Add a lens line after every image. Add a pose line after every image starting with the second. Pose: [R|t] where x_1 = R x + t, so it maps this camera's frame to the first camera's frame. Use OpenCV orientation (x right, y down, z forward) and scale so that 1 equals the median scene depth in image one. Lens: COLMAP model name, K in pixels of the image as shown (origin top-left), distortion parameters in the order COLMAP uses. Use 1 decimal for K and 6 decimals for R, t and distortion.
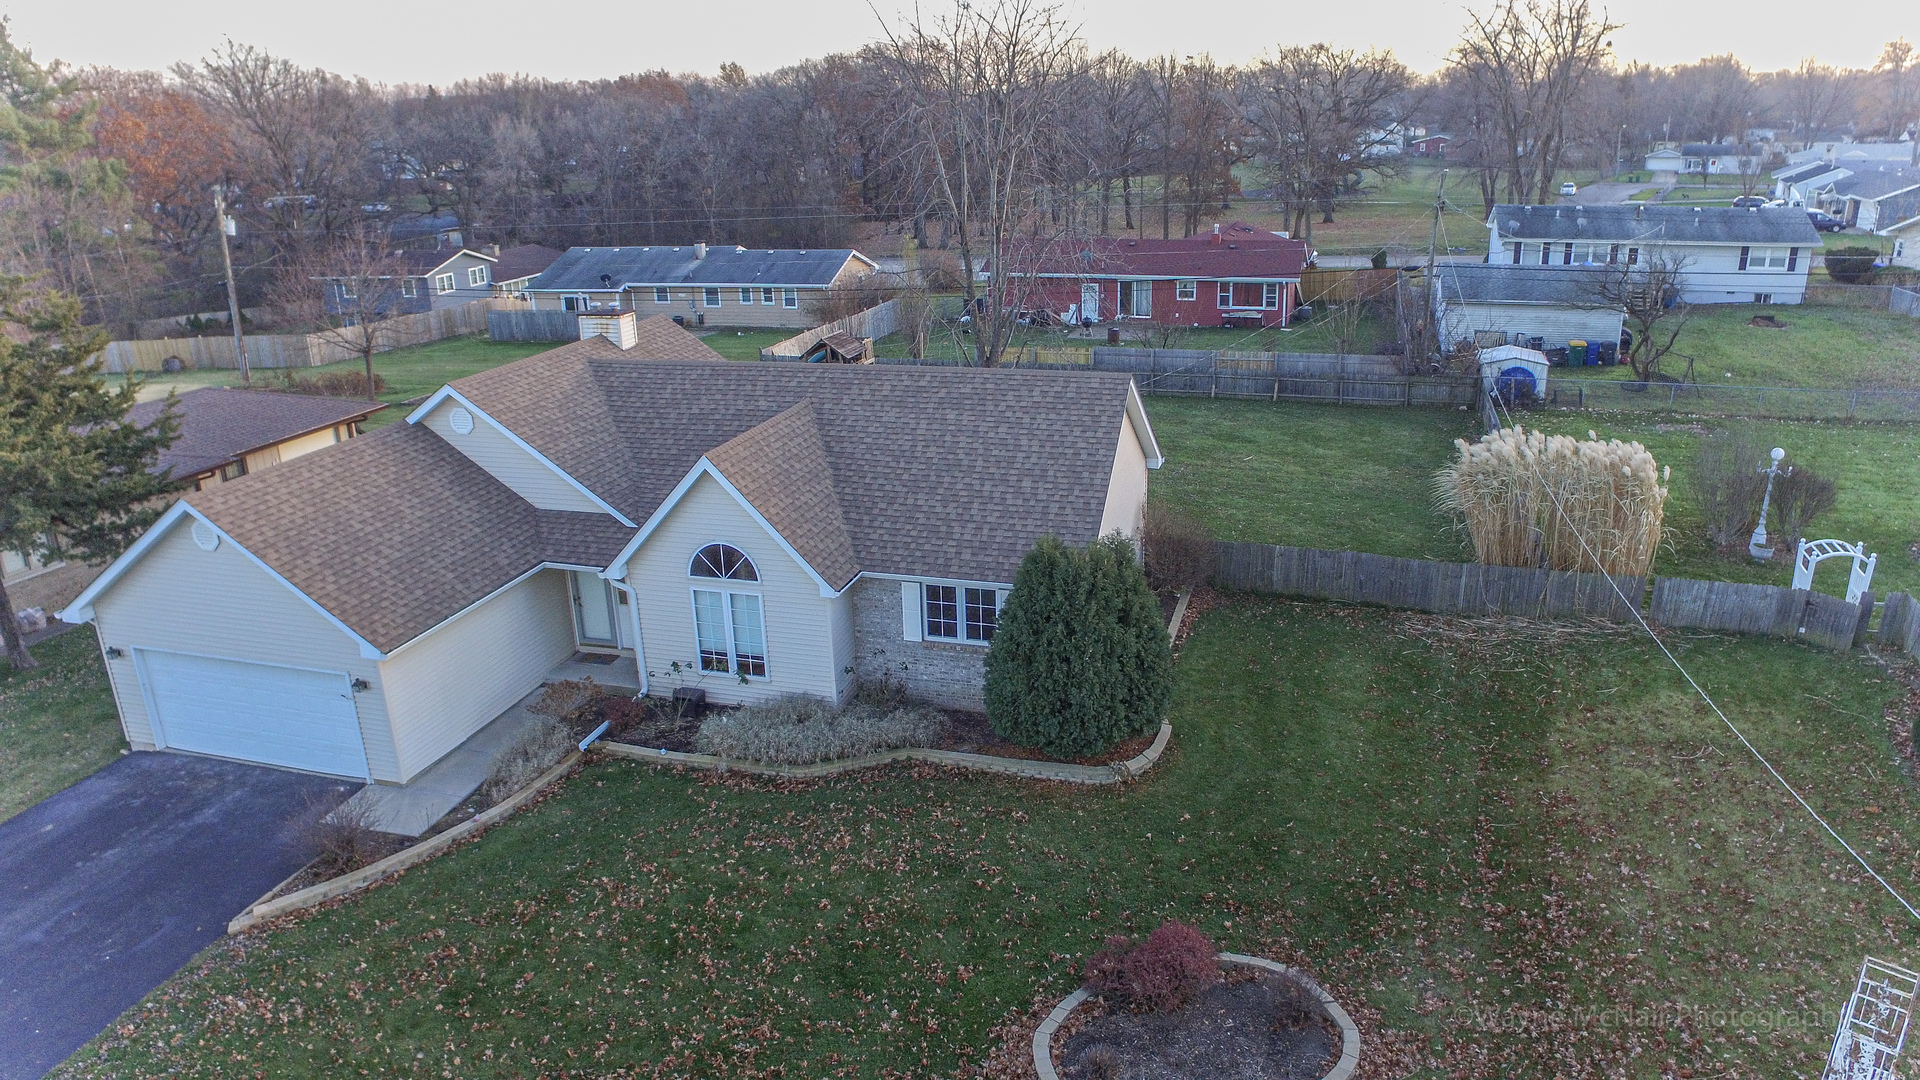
lens RADIAL K [[1283.5, 0, 988.6], [0, 1283.5, 536.8], [0, 0, 1]] dist [-0.120531, 0.088026]
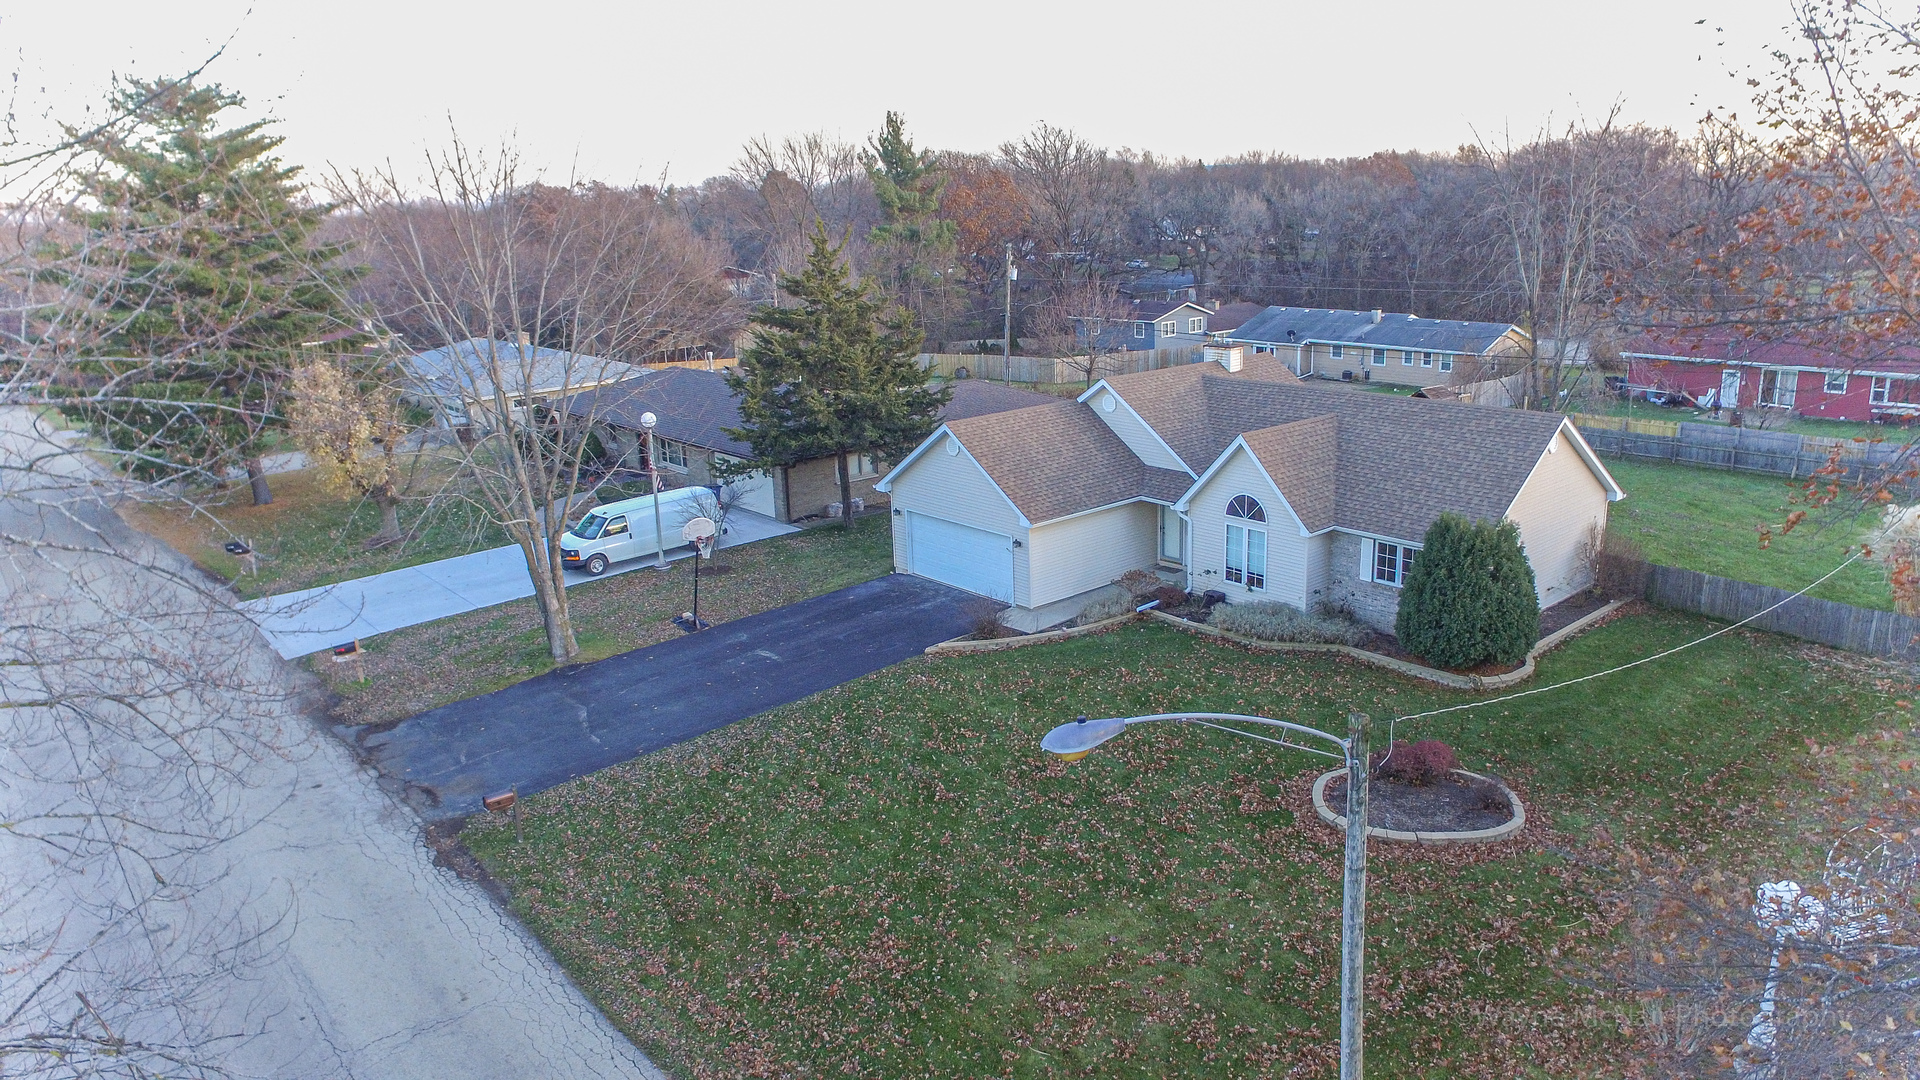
lens RADIAL K [[1283.5, 0, 988.6], [0, 1283.5, 536.8], [0, 0, 1]] dist [-0.120531, 0.088026]
pose [[0.842386, 0.136991, -0.521171, 0.322632], [-0.163632, 0.986508, -0.005179, 0.109805], [0.513429, 0.089643, 0.853437, -0.440207]]
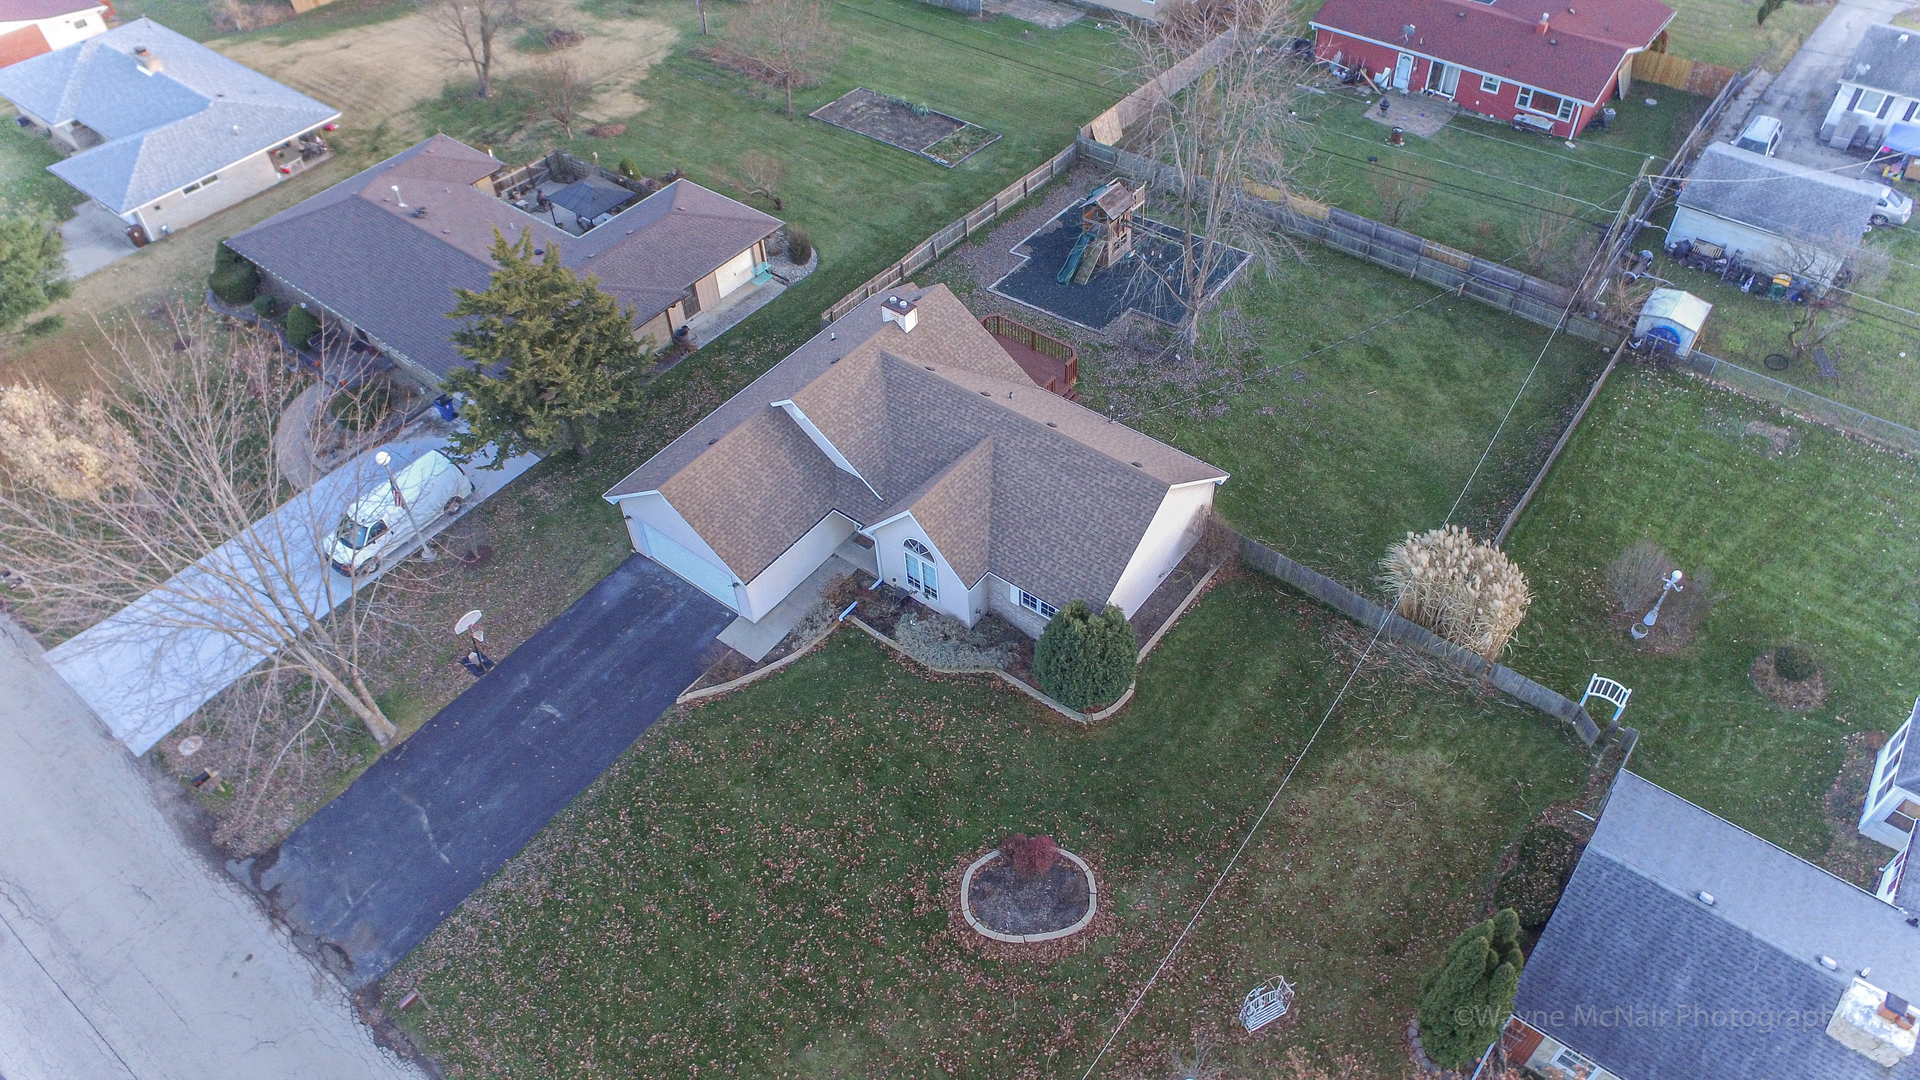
lens RADIAL K [[1283.5, 0, 988.6], [0, 1283.5, 536.8], [0, 0, 1]] dist [-0.120531, 0.088026]
pose [[0.932334, 0.260421, -0.250865, 0.342766], [-0.113036, 0.868903, 0.481903, -0.885423], [0.343475, -0.420938, 0.839545, -0.514500]]
